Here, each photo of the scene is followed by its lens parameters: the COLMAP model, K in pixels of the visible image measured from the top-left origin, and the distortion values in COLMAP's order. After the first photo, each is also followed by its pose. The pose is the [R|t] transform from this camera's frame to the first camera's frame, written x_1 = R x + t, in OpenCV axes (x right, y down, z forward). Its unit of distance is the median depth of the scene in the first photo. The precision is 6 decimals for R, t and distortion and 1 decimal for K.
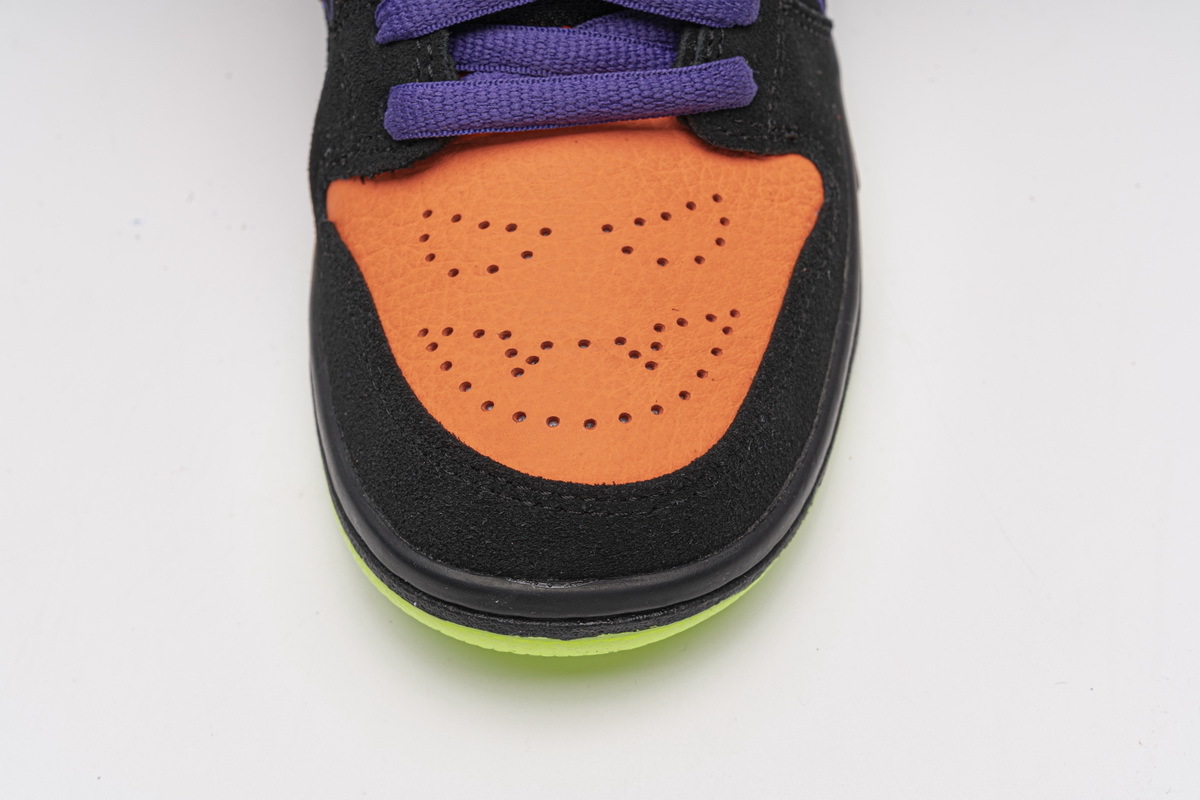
lens RADIAL K [[1797.7, 0, 600.0], [0, 1797.7, 400.0], [0, 0, 1]] dist [0.015781, 0.011234]
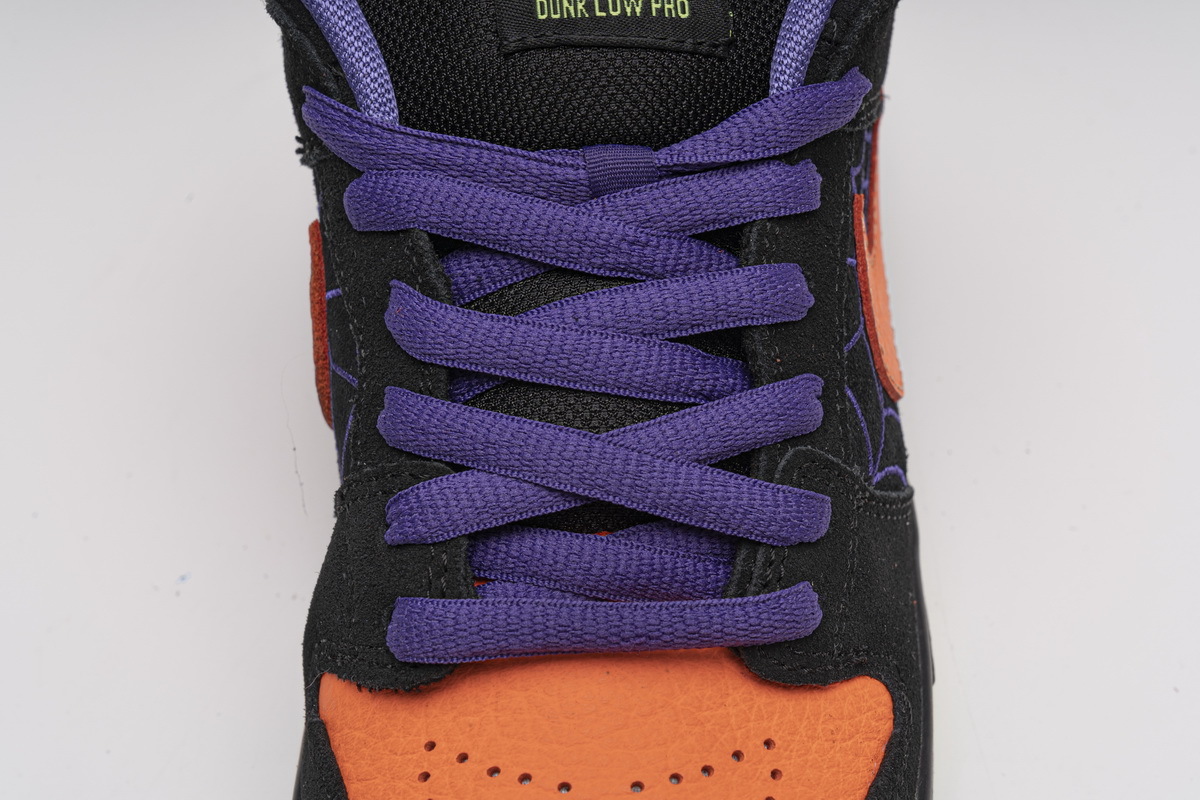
lens RADIAL K [[1797.7, 0, 600.0], [0, 1797.7, 400.0], [0, 0, 1]] dist [0.015781, 0.011234]
pose [[0.997693, 0.059697, -0.032333, 0.002920], [-0.061792, 0.995756, -0.068206, -0.213581], [0.028124, 0.070046, 0.997147, 0.135488]]
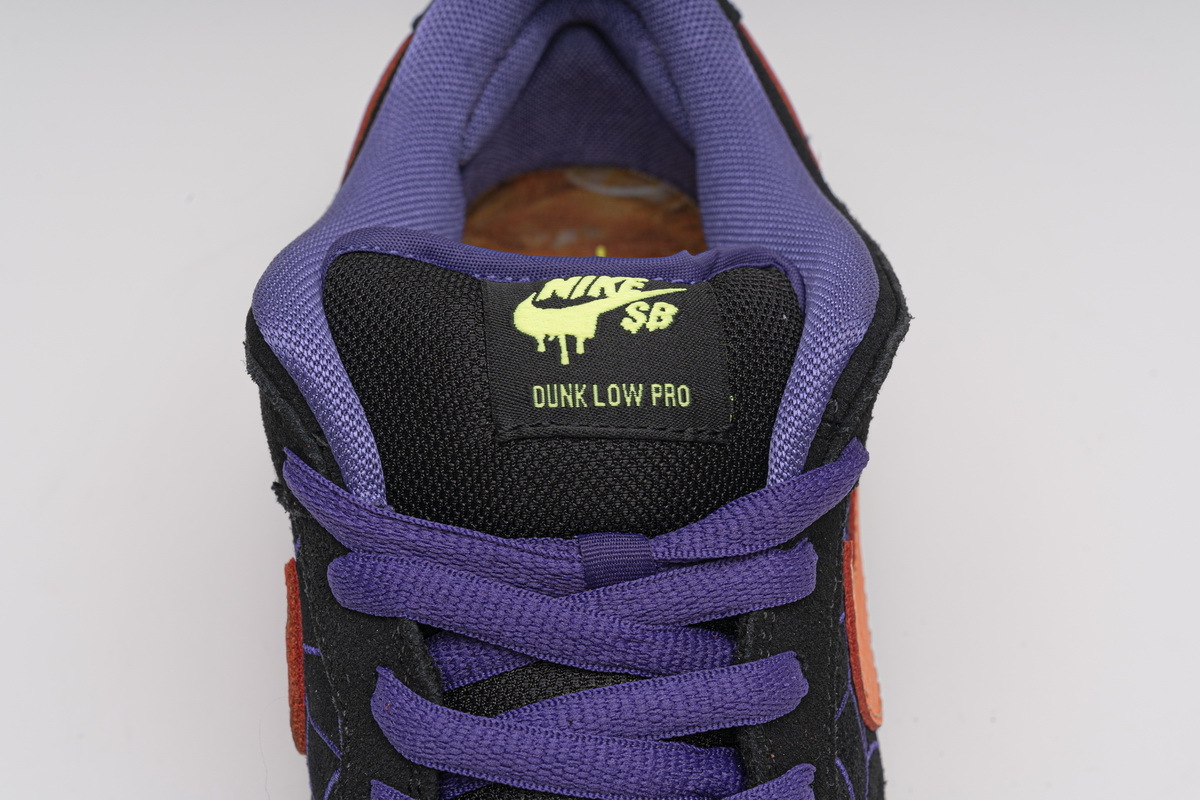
lens RADIAL K [[1797.7, 0, 600.0], [0, 1797.7, 400.0], [0, 0, 1]] dist [0.015781, 0.011234]
pose [[0.996594, 0.076211, 0.031514, -0.054488], [-0.076123, 0.997091, -0.003959, -0.427344], [-0.031724, 0.001547, 0.999495, 0.146301]]
